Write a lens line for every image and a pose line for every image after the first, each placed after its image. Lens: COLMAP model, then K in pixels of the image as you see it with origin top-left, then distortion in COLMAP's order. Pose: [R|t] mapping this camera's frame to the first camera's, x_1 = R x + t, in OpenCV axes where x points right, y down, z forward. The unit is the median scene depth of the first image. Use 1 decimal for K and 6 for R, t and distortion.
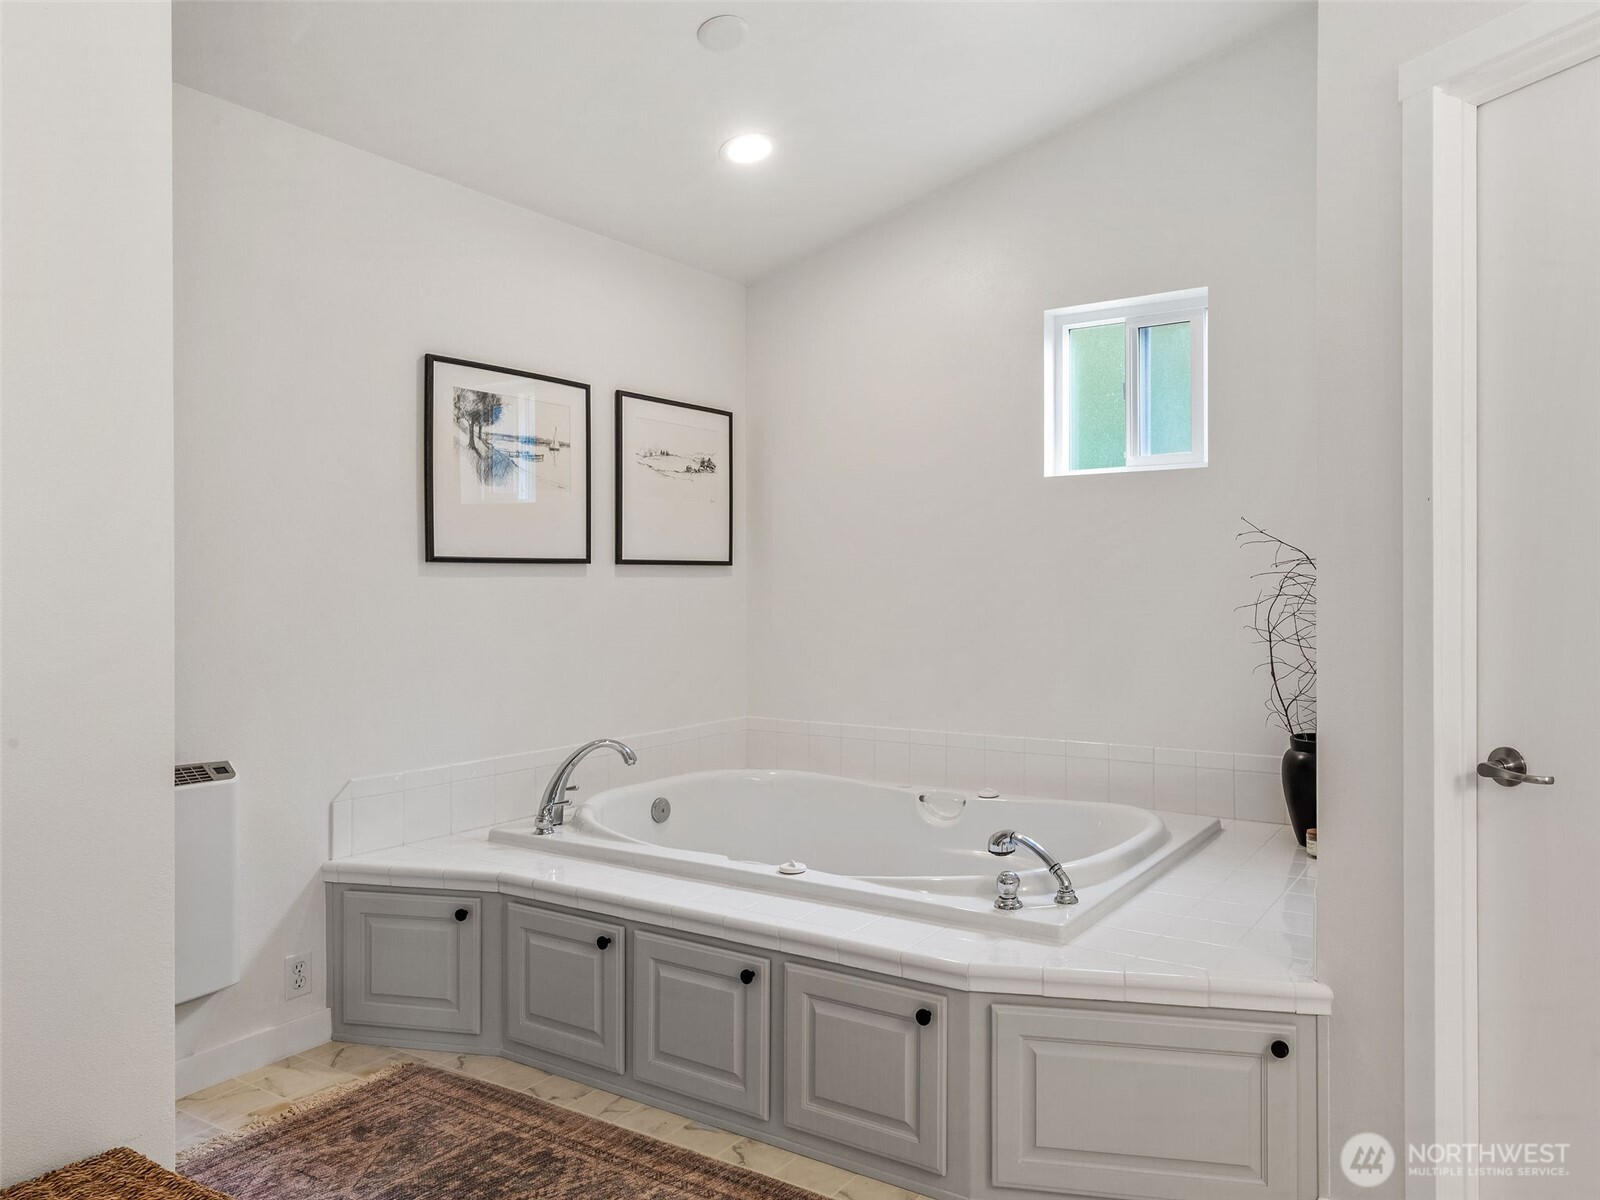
lens RADIAL K [[1068.2, 0, 800.3], [0, 1068.2, 592.1], [0, 0, 1]] dist [0.004939, -0.003270]
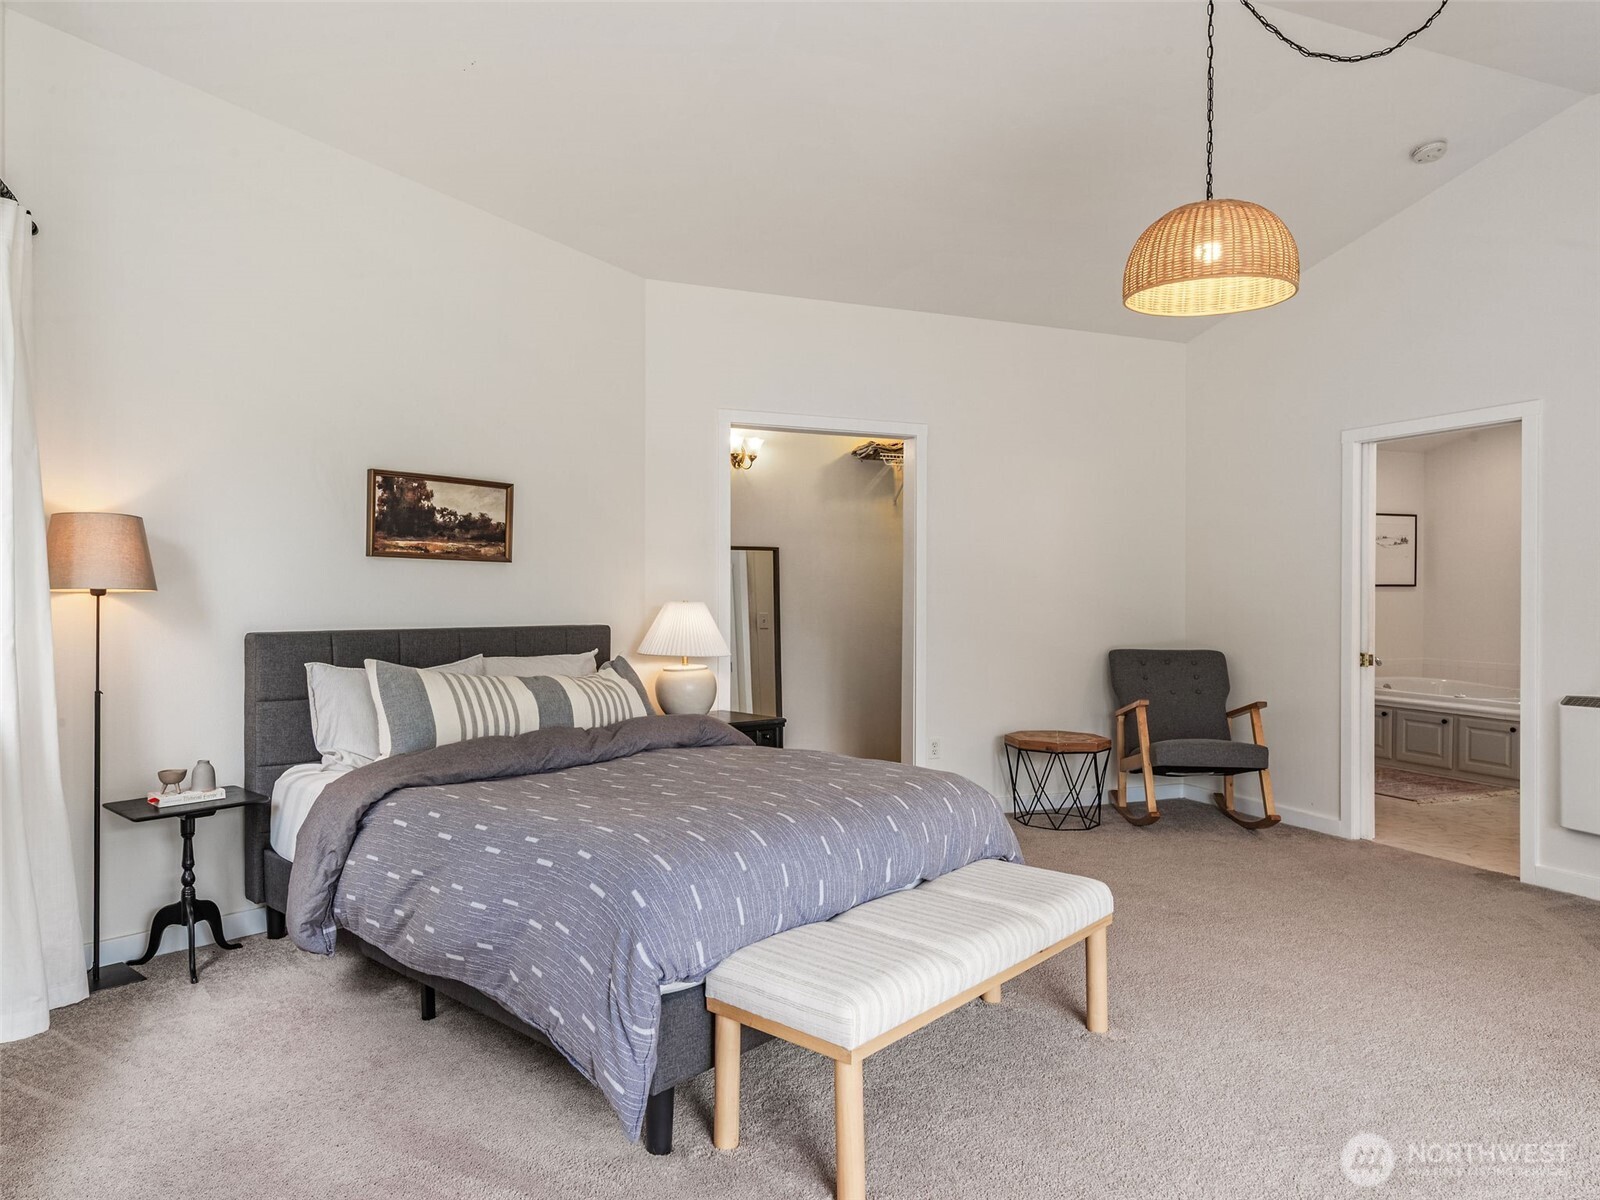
lens RADIAL K [[991.4, 0, 800.3], [0, 991.4, 605.5], [0, 0, 1]] dist [0.008965, -0.002624]
pose [[0.850951, 0.006610, -0.525203, -0.124984], [-0.008047, 0.999968, -0.000454, 0.040188], [0.525183, 0.004613, 0.850977, -2.397966]]
